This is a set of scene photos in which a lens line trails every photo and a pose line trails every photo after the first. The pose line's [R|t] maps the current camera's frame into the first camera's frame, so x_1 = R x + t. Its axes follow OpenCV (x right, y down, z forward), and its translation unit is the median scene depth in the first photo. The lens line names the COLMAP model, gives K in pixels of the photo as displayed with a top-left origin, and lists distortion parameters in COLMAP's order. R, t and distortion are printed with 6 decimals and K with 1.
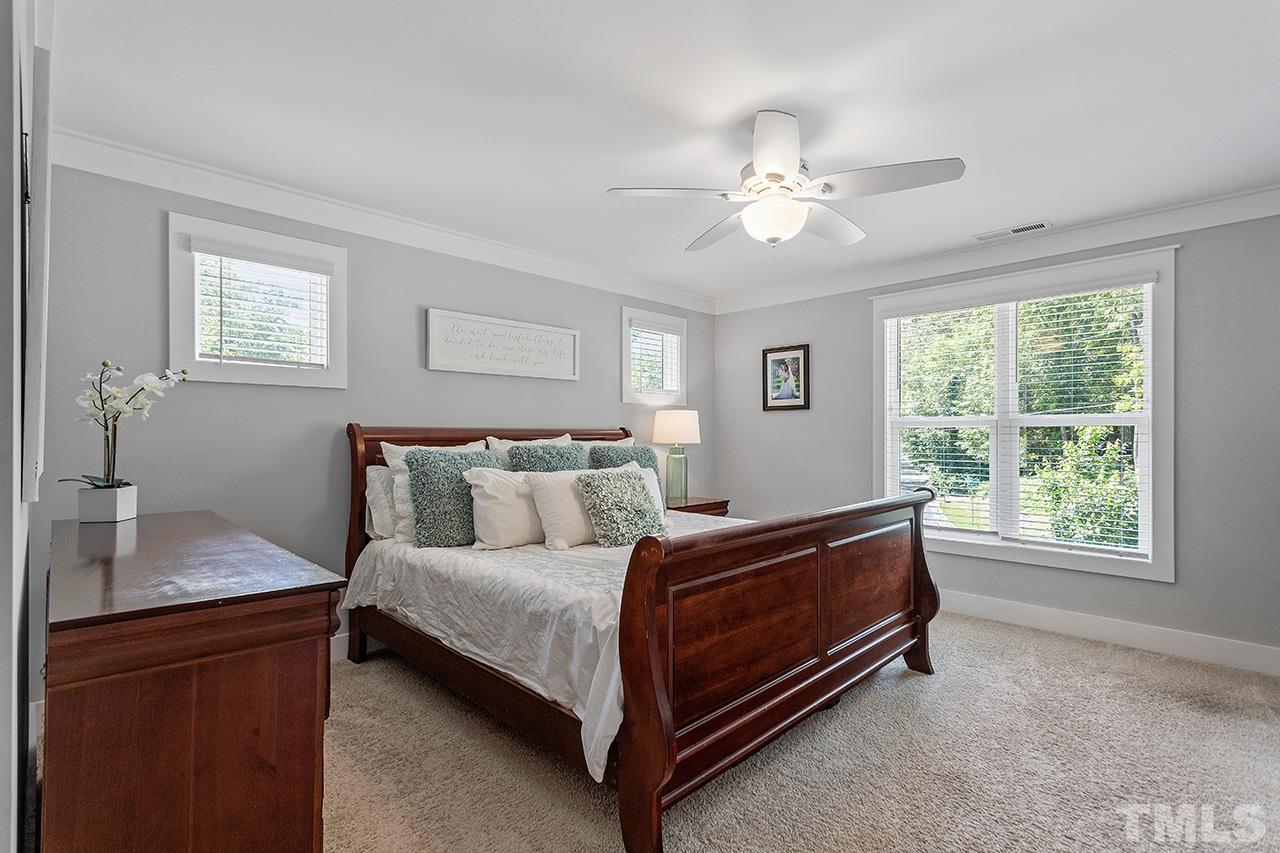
lens RADIAL K [[607.5, 0, 639.7], [0, 607.5, 434.0], [0, 0, 1]] dist [0.004883, 0.000860]
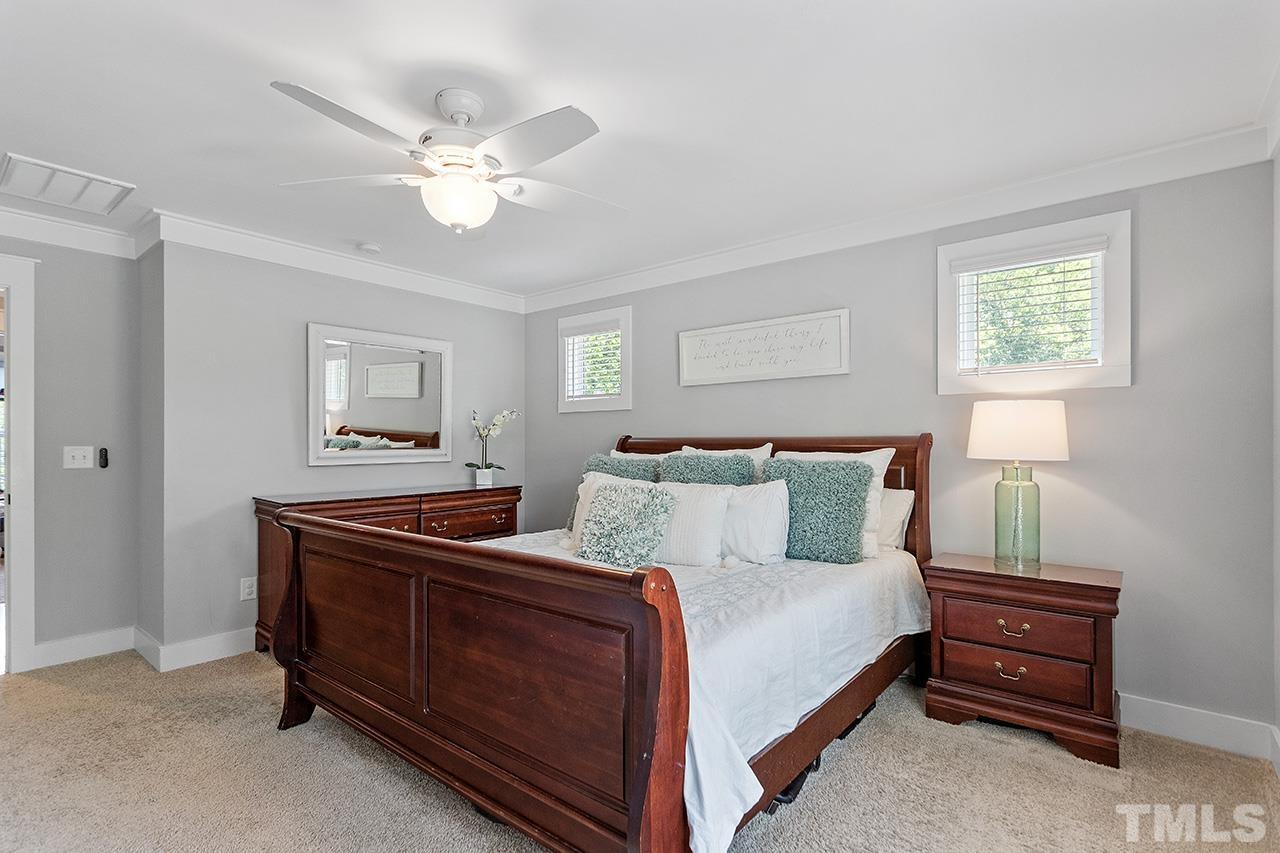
lens RADIAL K [[607.5, 0, 648.8], [0, 607.5, 428.2], [0, 0, 1]] dist [0.004883, 0.000860]
pose [[0.107245, -0.020218, -0.994027, 0.701926], [0.007110, 0.999783, -0.019568, -0.005871], [0.994207, -0.004969, 0.107365, 0.743879]]
